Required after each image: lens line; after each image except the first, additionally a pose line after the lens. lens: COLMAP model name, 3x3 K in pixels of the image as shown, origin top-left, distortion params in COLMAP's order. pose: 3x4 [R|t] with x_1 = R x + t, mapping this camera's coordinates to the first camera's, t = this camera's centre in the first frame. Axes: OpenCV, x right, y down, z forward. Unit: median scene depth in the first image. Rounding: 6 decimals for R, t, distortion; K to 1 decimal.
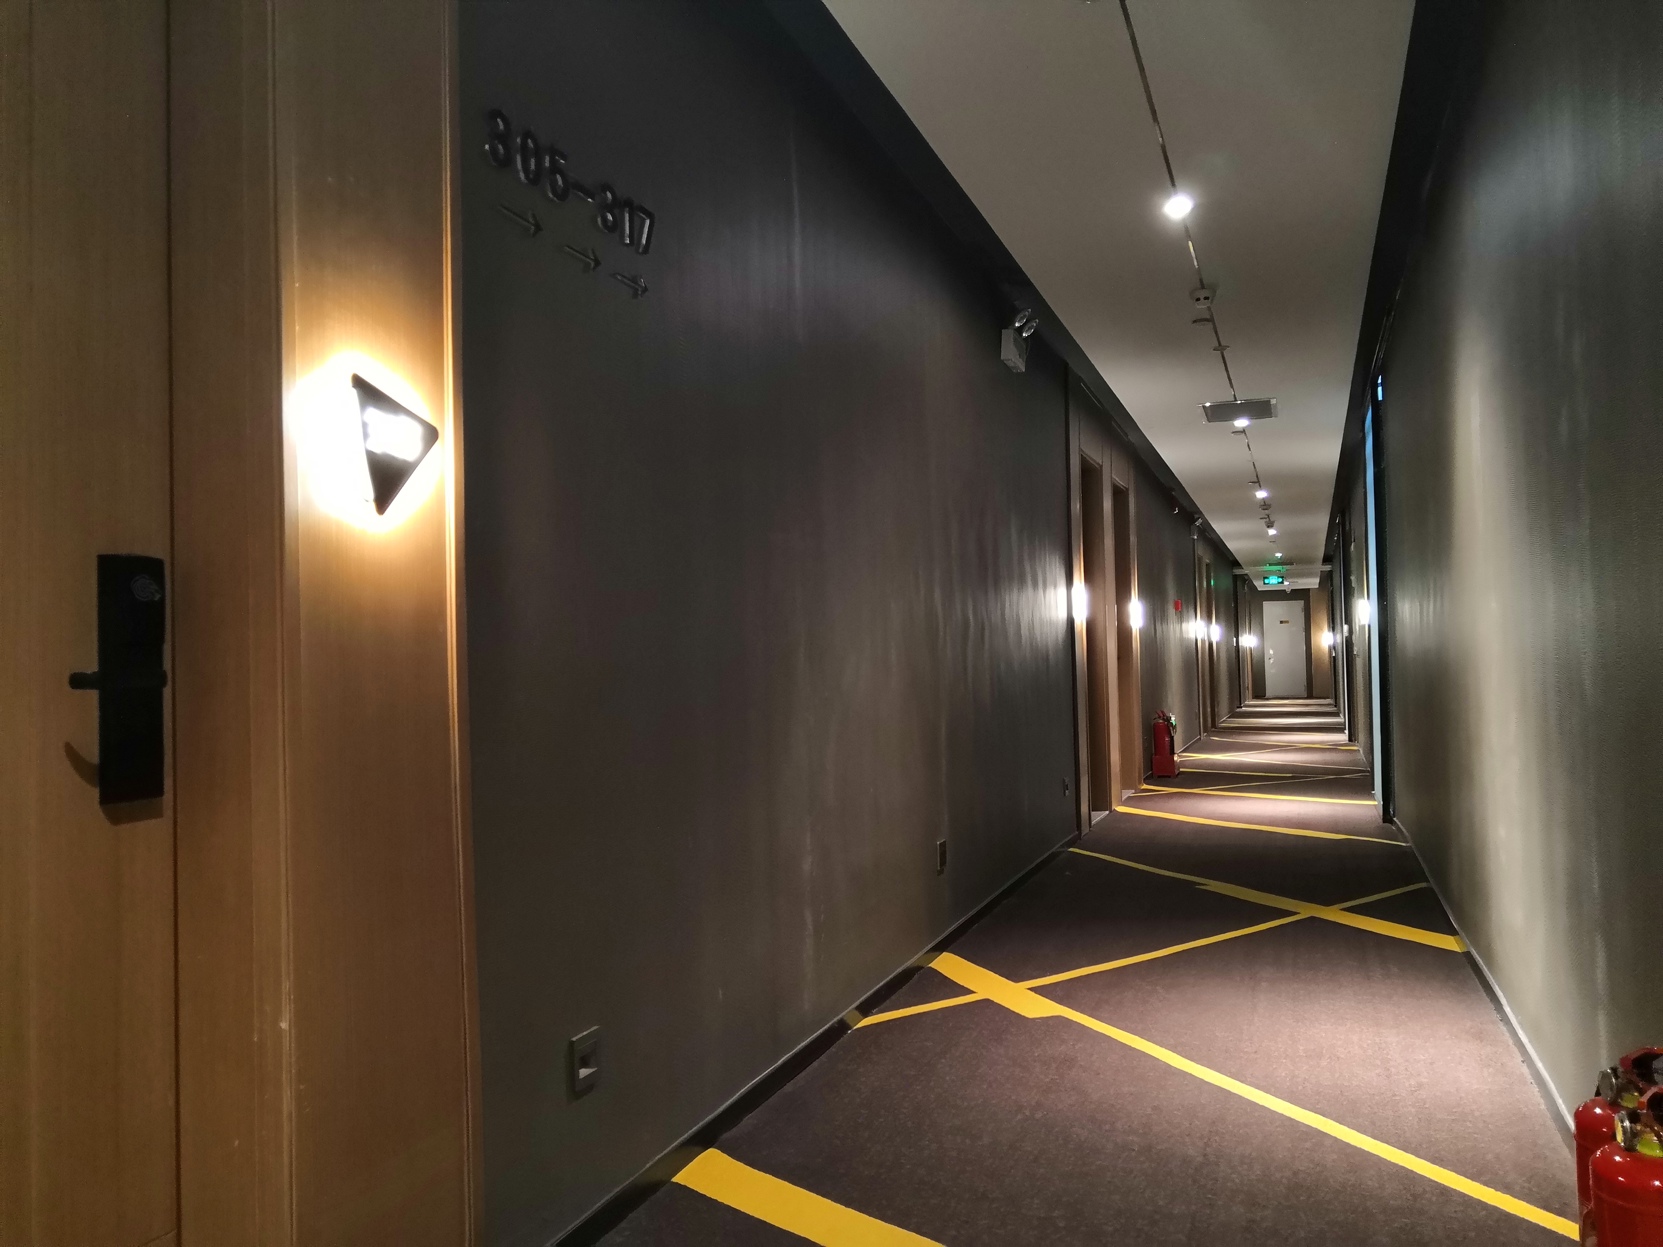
lens RADIAL K [[1342.8, 0, 831.5], [0, 1342.8, 623.5], [0, 0, 1]] dist [-0.116403, 0.180372]
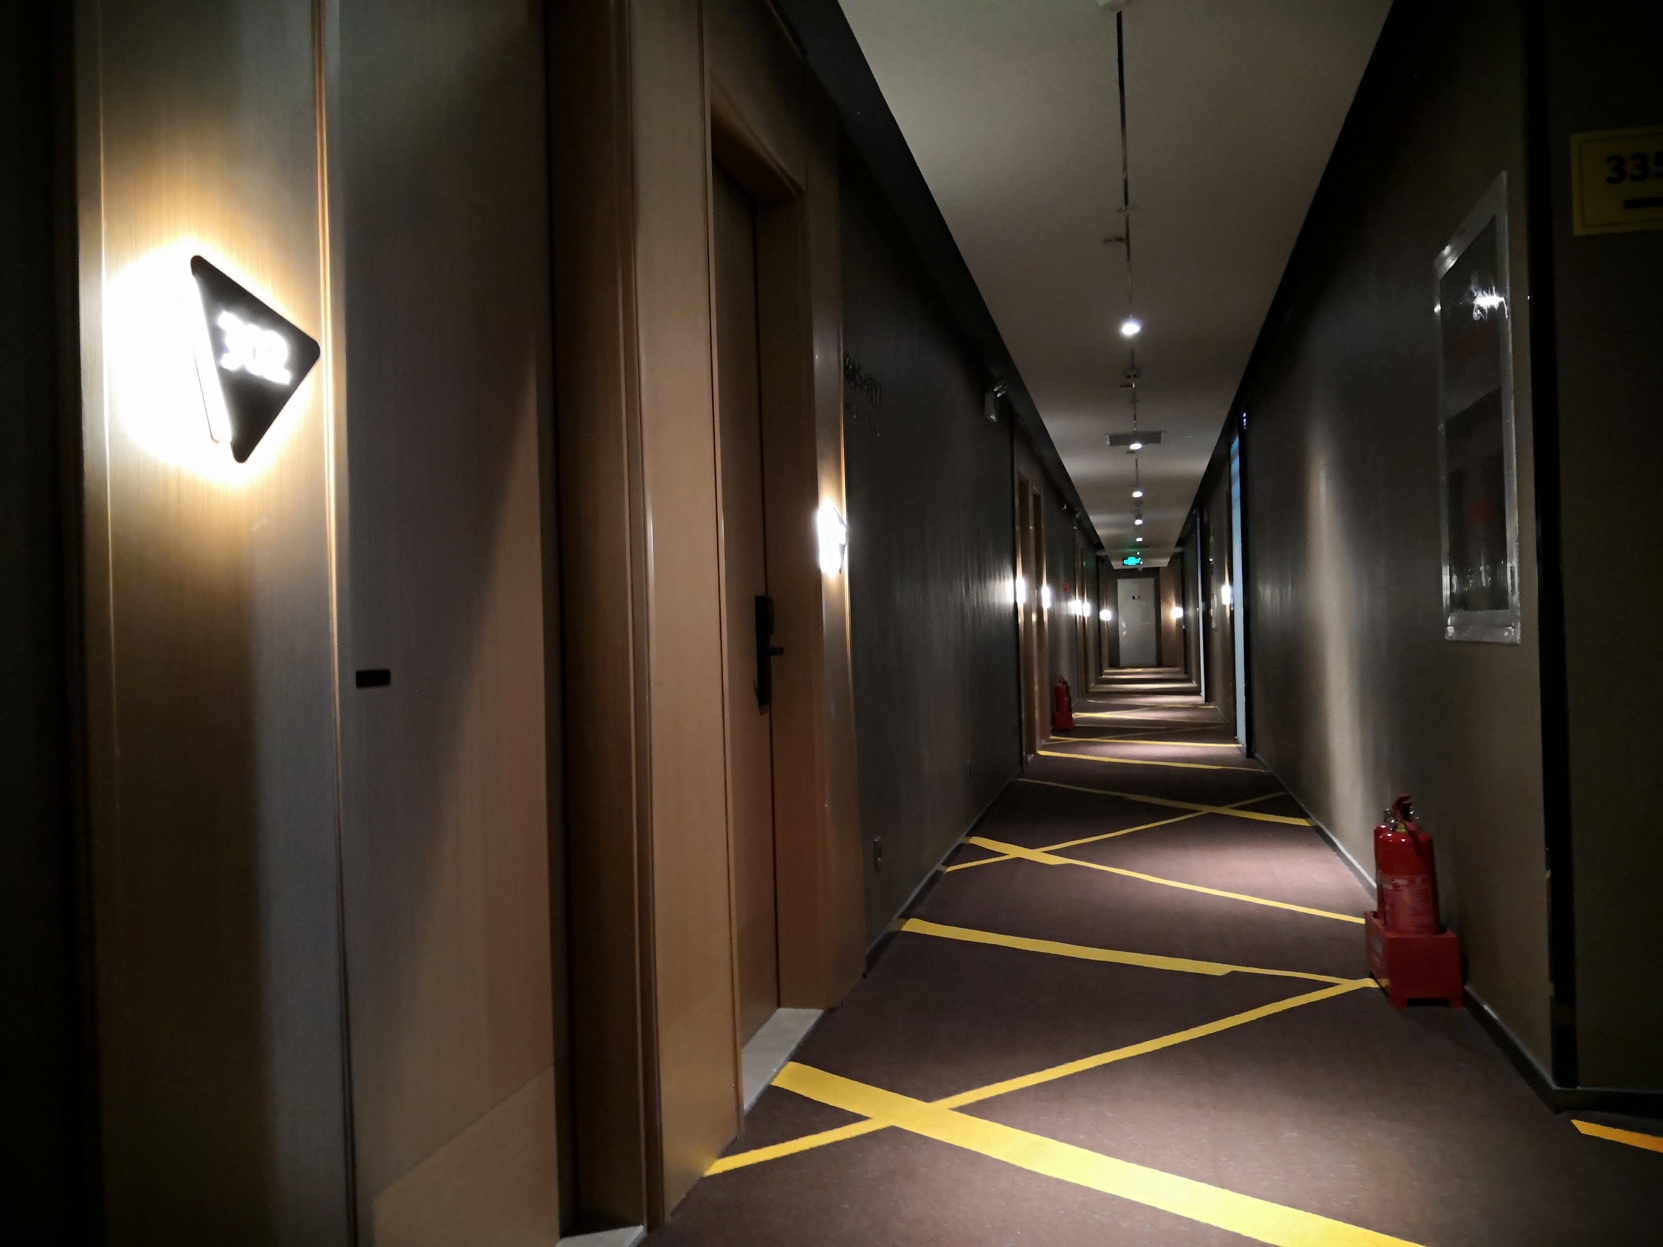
lens RADIAL K [[1342.8, 0, 831.5], [0, 1342.8, 623.5], [0, 0, 1]] dist [-0.116403, 0.180372]
pose [[0.993391, -0.004159, 0.114705, -0.086831], [0.001828, 0.999790, 0.020419, -0.006494], [-0.114766, -0.020075, 0.993190, -0.158902]]
